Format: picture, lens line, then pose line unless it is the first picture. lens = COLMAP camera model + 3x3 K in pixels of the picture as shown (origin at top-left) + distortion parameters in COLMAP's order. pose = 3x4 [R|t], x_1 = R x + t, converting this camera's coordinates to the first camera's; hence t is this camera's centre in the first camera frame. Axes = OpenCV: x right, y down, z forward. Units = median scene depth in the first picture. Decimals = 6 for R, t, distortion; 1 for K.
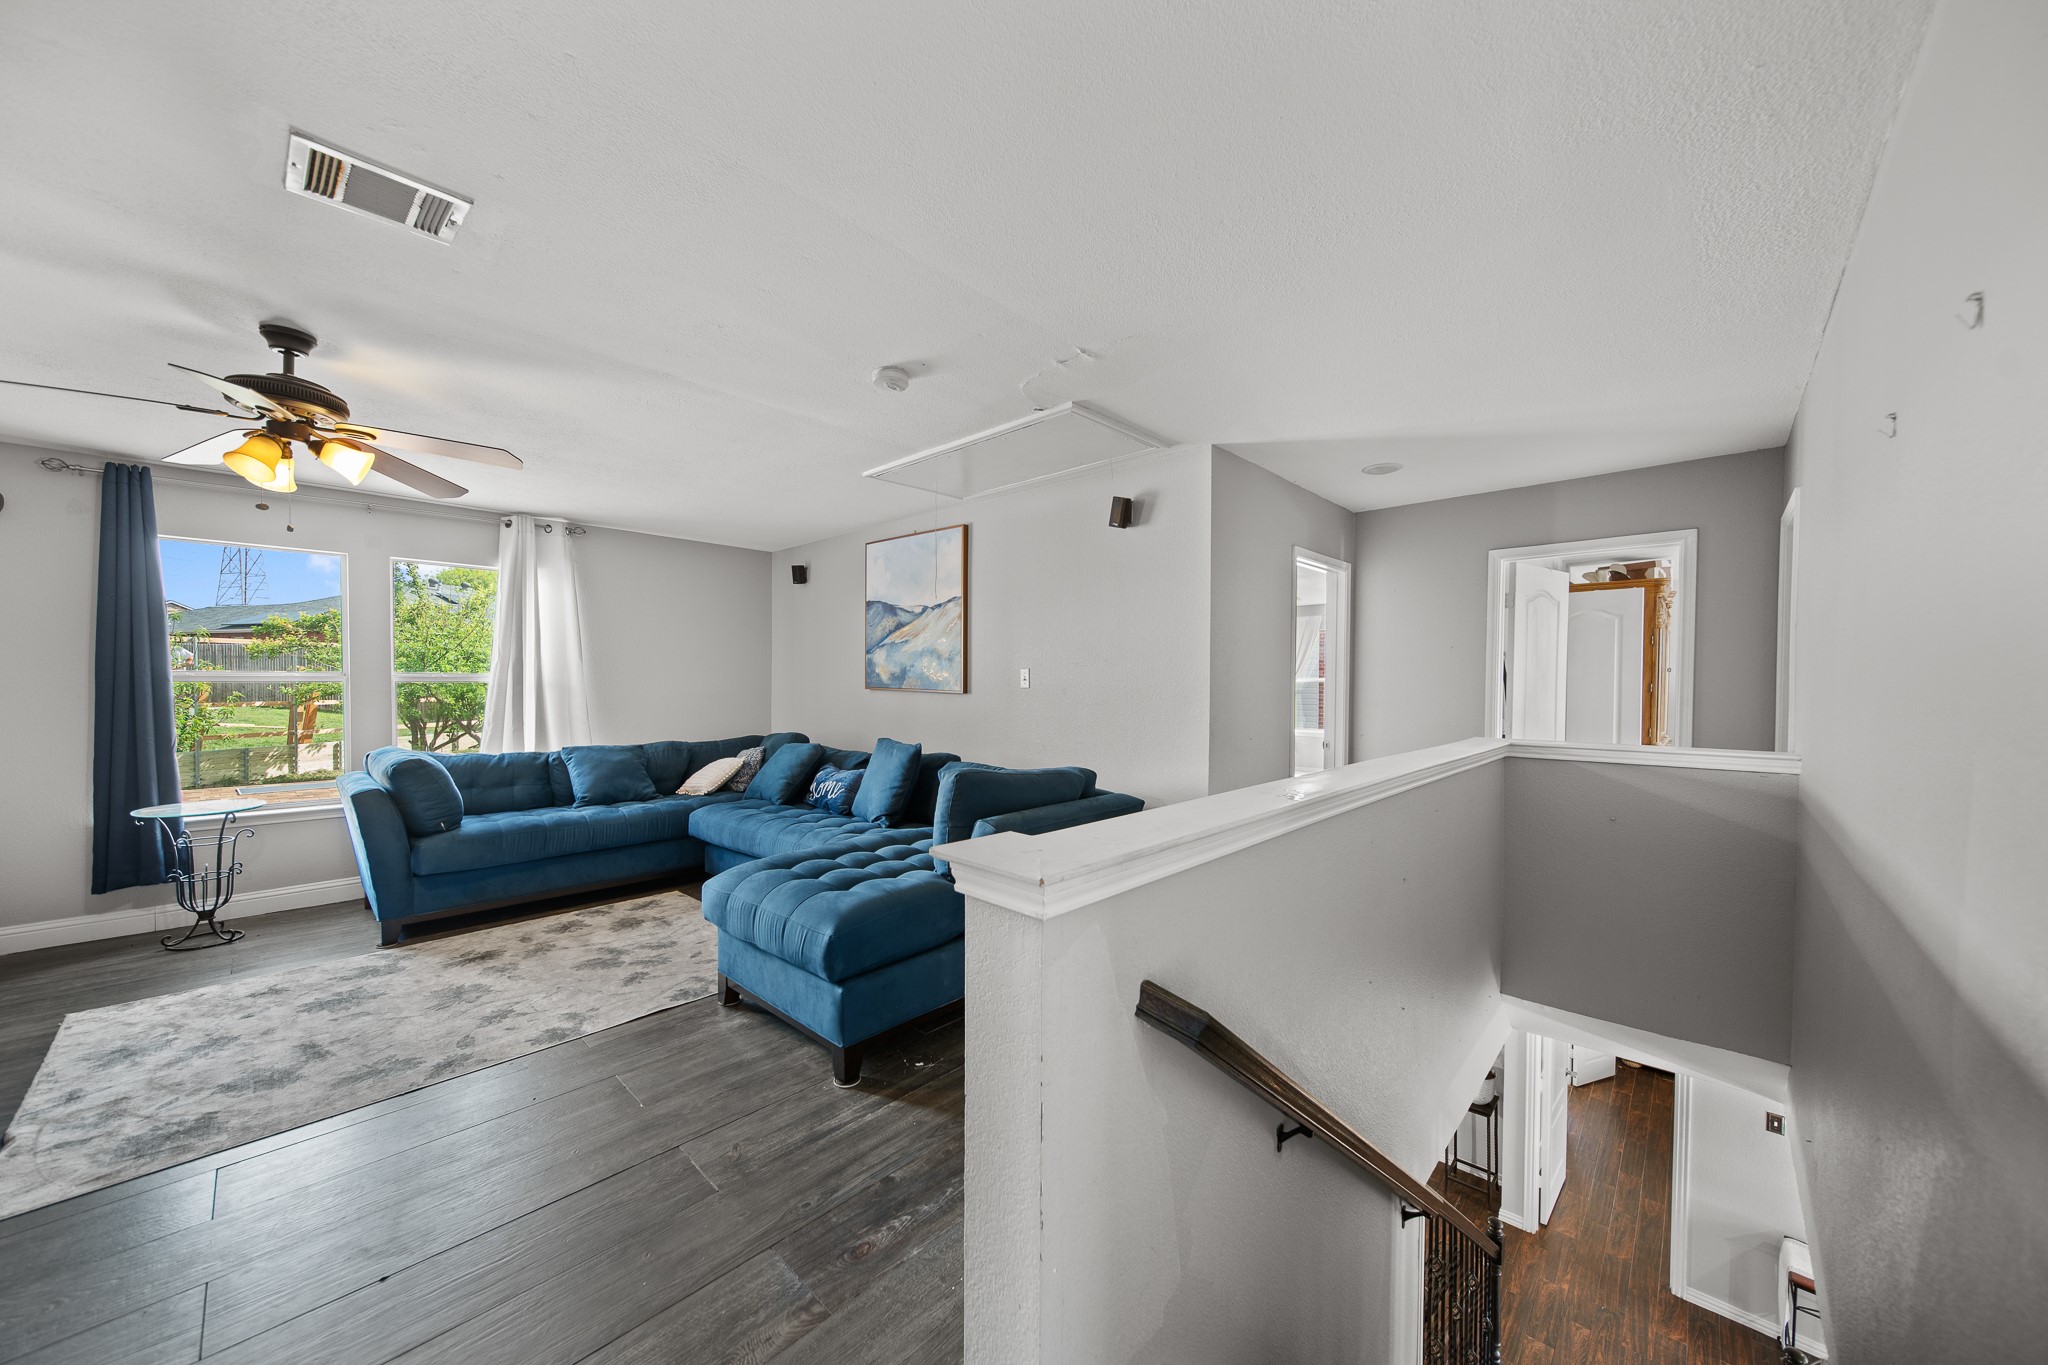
lens RADIAL K [[715.2, 0, 1022.7], [0, 715.2, 686.5], [0, 0, 1]] dist [0.000154, -0.001372]
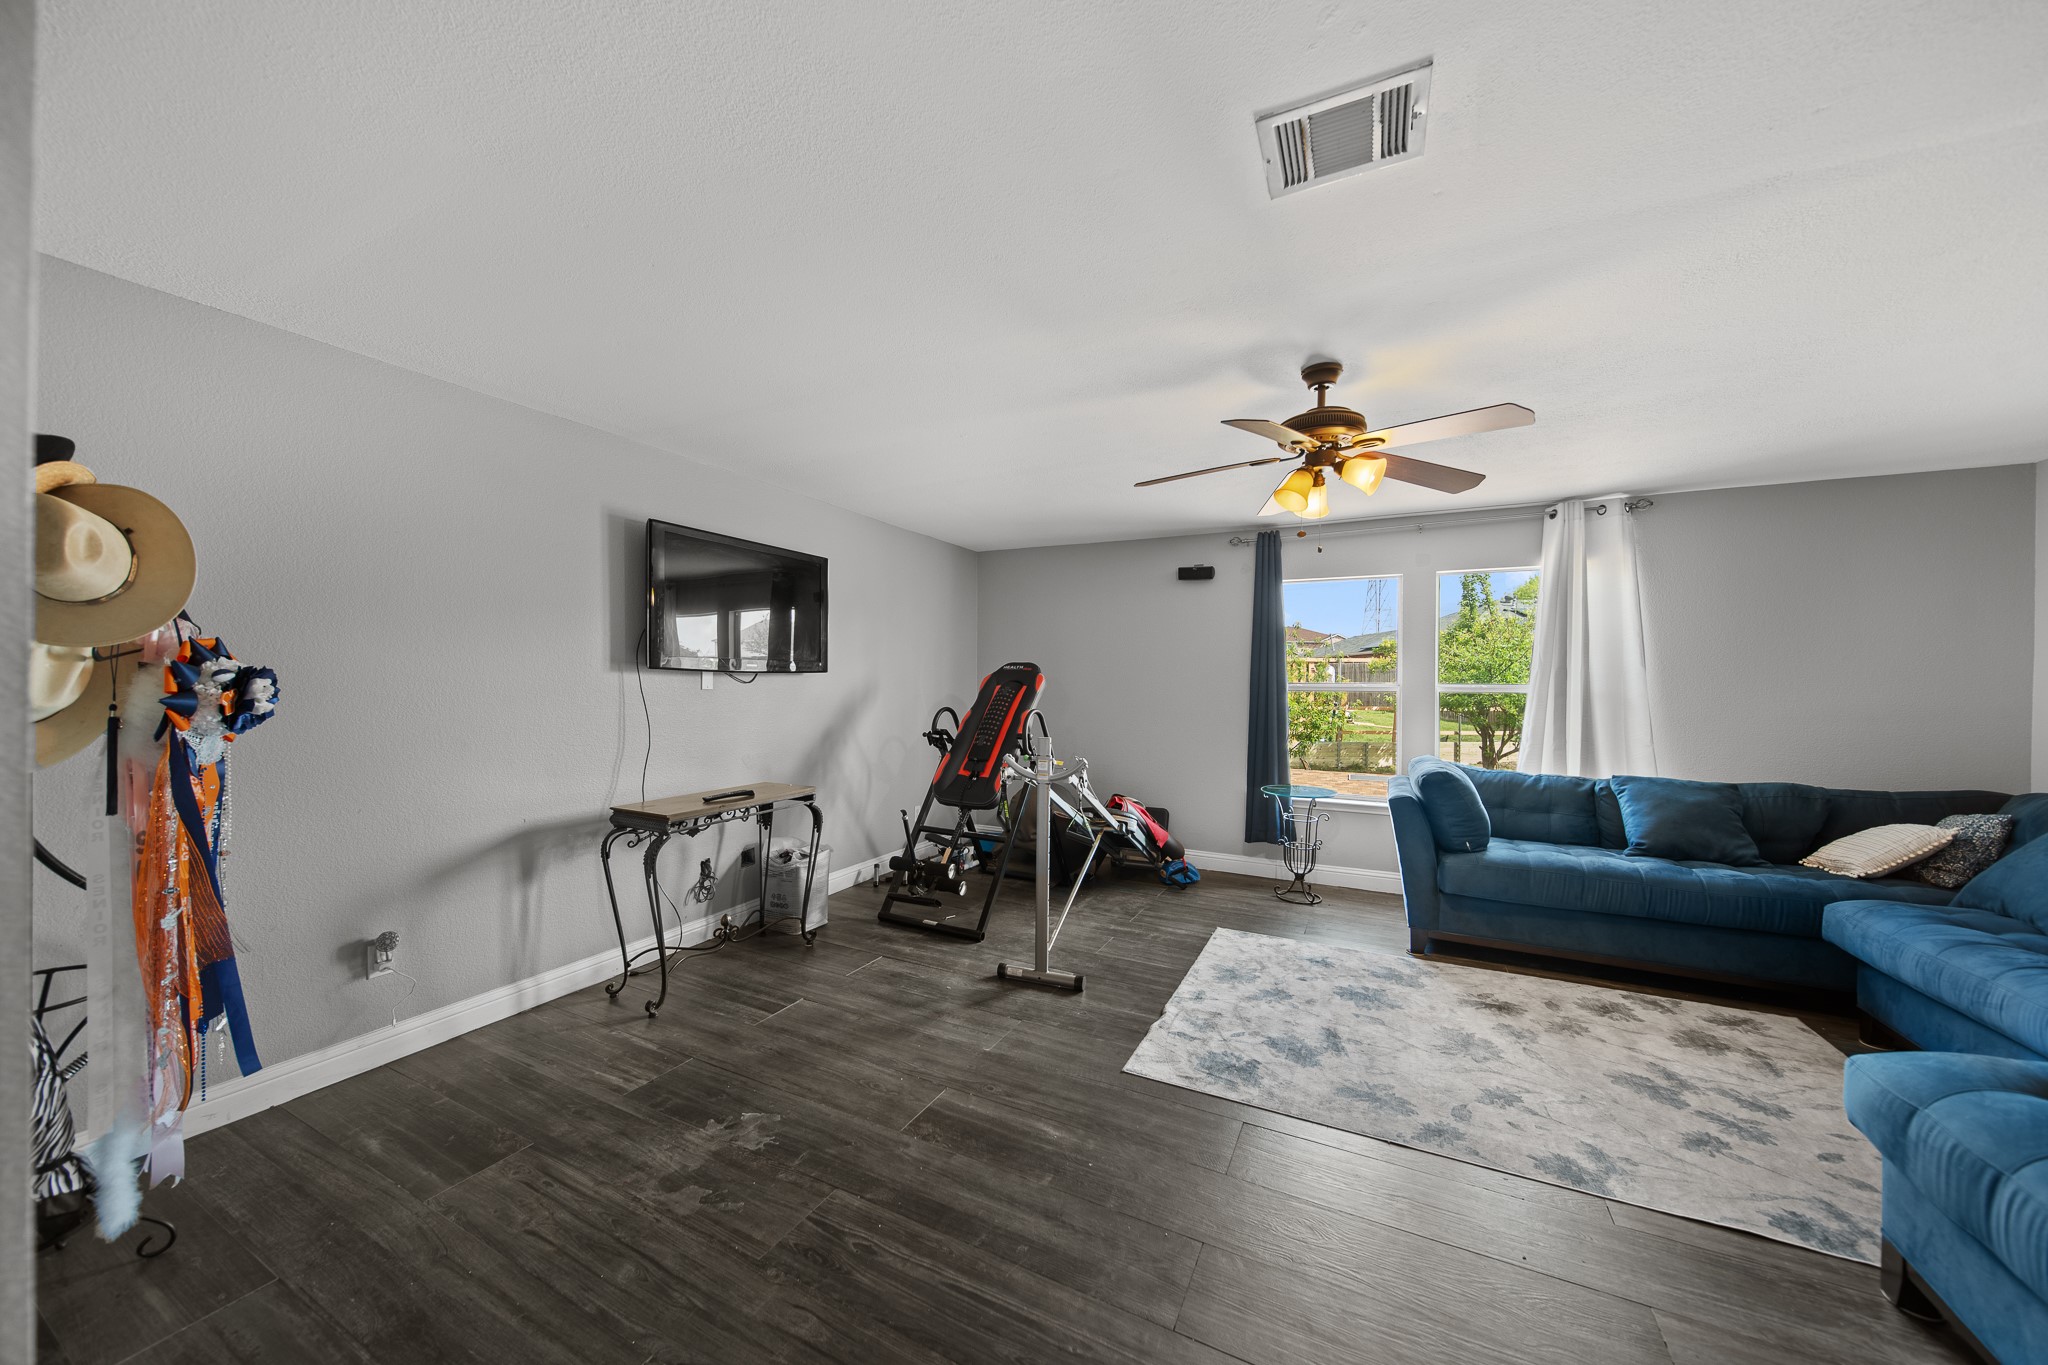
lens RADIAL K [[715.2, 0, 1022.3], [0, 715.2, 689.1], [0, 0, 1]] dist [0.000154, -0.001372]
pose [[0.279587, 0.003517, -0.960114, -0.079866], [-0.014533, 0.999894, -0.000569, -0.002531], [0.960010, 0.014112, 0.279608, 0.188565]]
